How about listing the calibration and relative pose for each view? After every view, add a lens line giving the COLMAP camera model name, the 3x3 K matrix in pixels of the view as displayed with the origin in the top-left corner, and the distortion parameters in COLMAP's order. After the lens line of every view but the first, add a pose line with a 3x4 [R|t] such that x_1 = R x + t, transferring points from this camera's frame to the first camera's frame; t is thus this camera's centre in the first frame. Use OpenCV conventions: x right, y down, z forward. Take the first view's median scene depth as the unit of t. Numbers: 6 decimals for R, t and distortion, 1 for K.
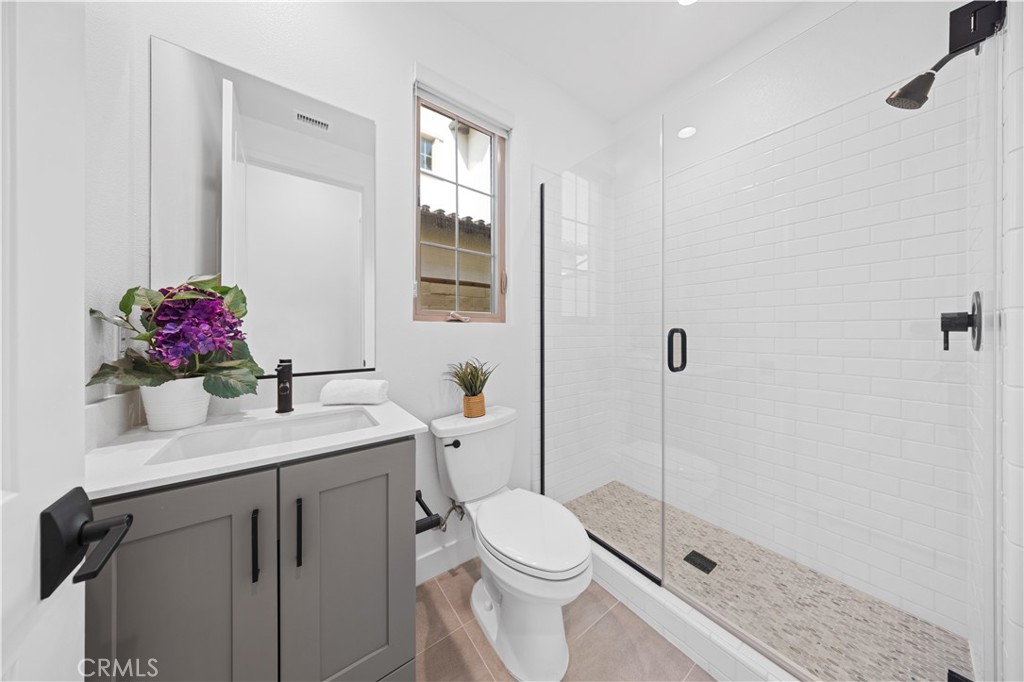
lens RADIAL K [[297.4, 0, 508.5], [0, 297.4, 338.6], [0, 0, 1]] dist [-0.000077, -0.000020]
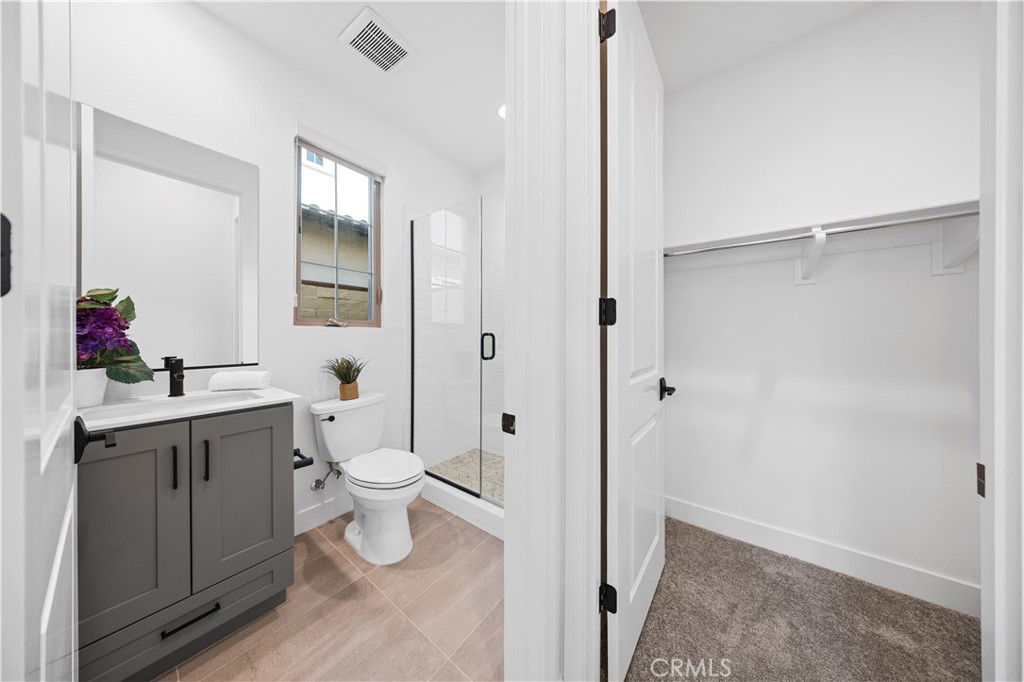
lens RADIAL K [[297.1, 0, 512.0], [0, 297.1, 341.0], [0, 0, 1]] dist [-0.008369, -0.000023]
pose [[0.953448, -0.000030, 0.301558, 0.205969], [-0.000103, 1.000000, 0.000426, 0.006492], [-0.301558, -0.000437, 0.953448, -0.535774]]
